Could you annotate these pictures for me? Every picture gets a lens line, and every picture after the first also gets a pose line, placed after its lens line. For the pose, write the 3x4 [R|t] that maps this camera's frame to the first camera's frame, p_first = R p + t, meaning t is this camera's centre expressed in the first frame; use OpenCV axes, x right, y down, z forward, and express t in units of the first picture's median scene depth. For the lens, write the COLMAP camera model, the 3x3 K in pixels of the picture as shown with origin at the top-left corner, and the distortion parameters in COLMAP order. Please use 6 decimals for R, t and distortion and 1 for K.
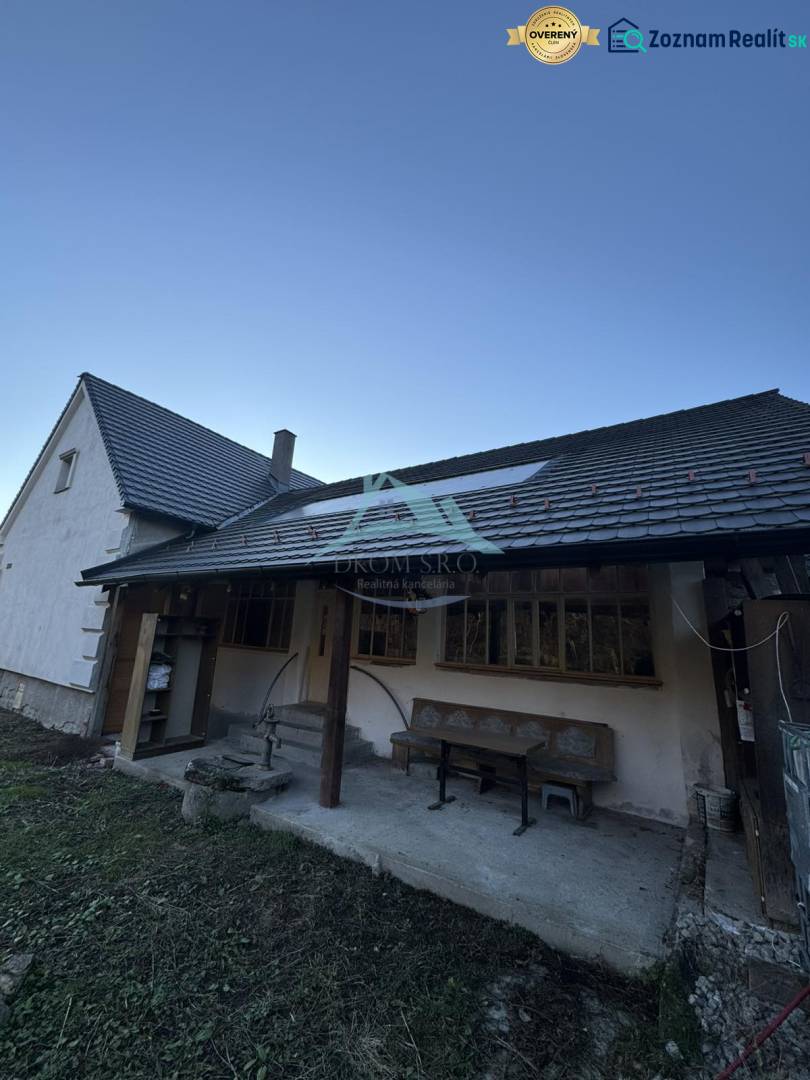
lens RADIAL K [[422.0, 0, 402.2], [0, 422.0, 542.9], [0, 0, 1]] dist [-0.002309, 0.000194]
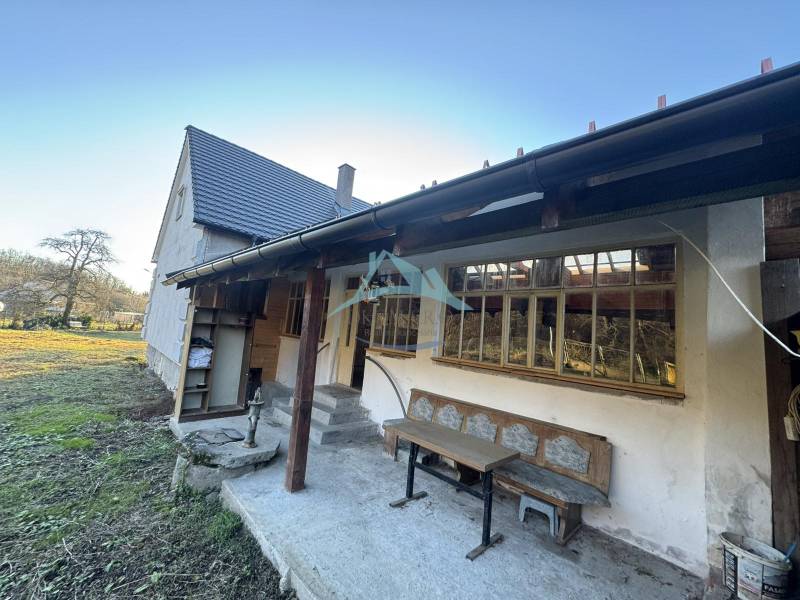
lens RADIAL K [[312.6, 0, 402.6], [0, 312.6, 299.2], [0, 0, 1]] dist [-0.002309, 0.000194]
pose [[0.977867, 0.009407, -0.209015, 0.222938], [0.012890, 0.994382, 0.105059, 0.083527], [0.208829, -0.105428, 0.972253, 0.343869]]
